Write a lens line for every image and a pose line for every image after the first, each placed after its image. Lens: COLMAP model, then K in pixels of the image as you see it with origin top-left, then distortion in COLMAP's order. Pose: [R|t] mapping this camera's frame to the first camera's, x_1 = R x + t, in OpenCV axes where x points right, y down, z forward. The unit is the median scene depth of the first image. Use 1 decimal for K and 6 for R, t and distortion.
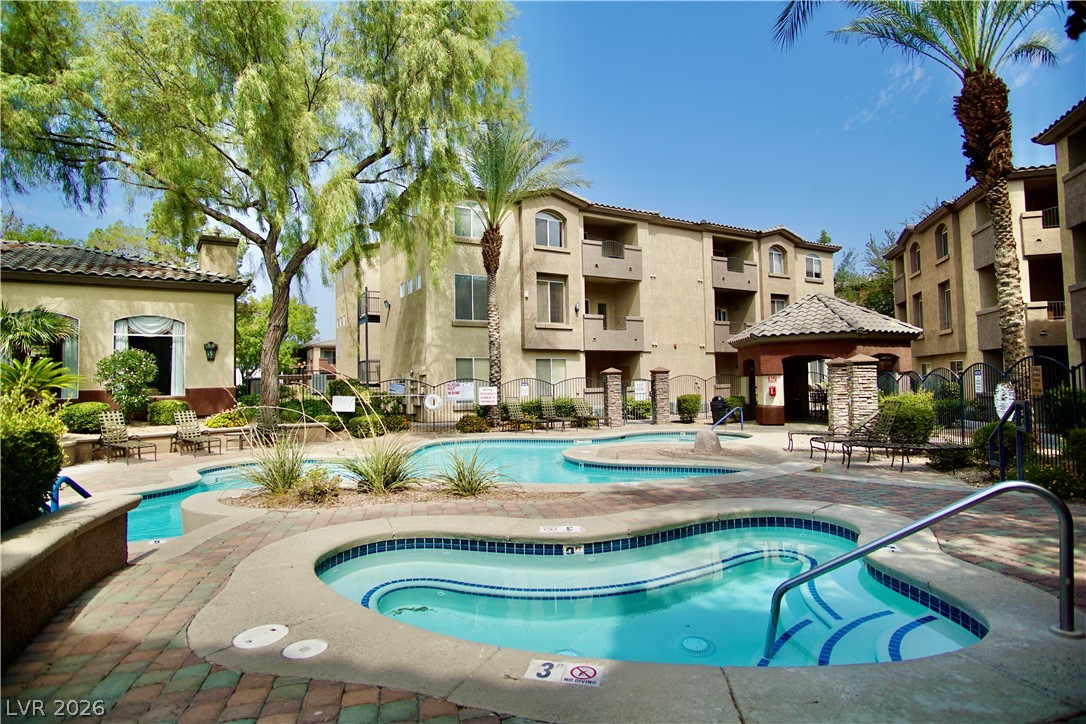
lens RADIAL K [[581.4, 0, 540.0], [0, 581.4, 359.9], [0, 0, 1]] dist [-0.025929, 0.002317]
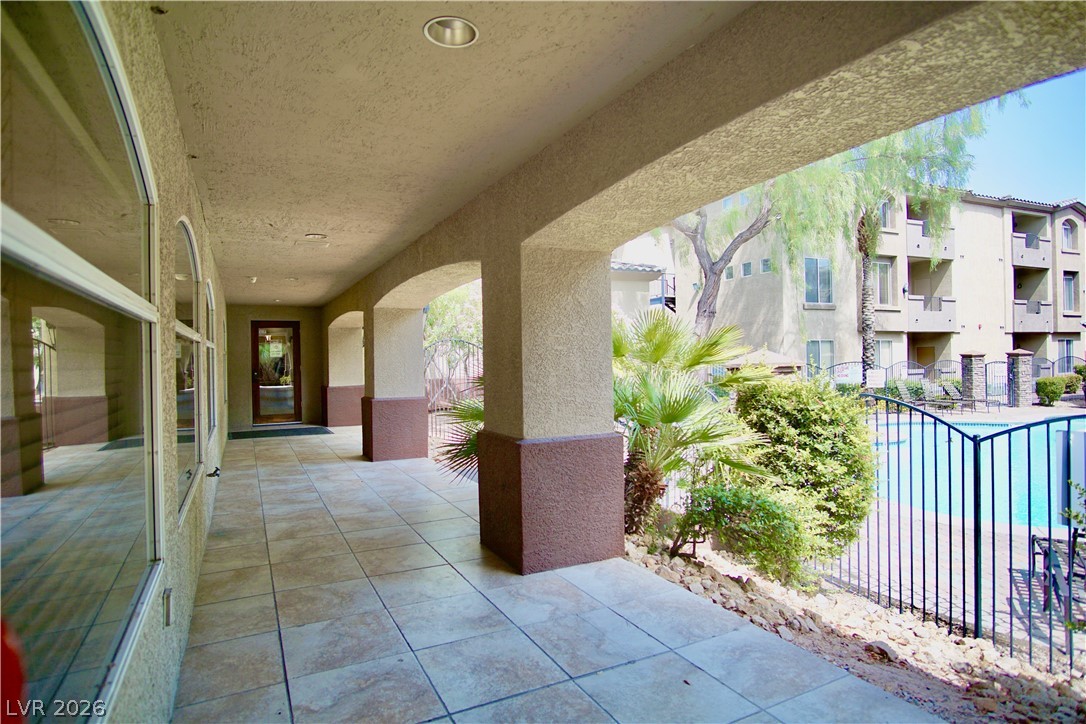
lens RADIAL K [[581.4, 0, 540.0], [0, 581.4, 359.9], [0, 0, 1]] dist [-0.025929, 0.002317]
pose [[0.992434, 0.002998, -0.122739, -0.409283], [0.002551, 0.998982, 0.045029, -0.013365], [0.122749, -0.045001, 0.991417, -0.057152]]
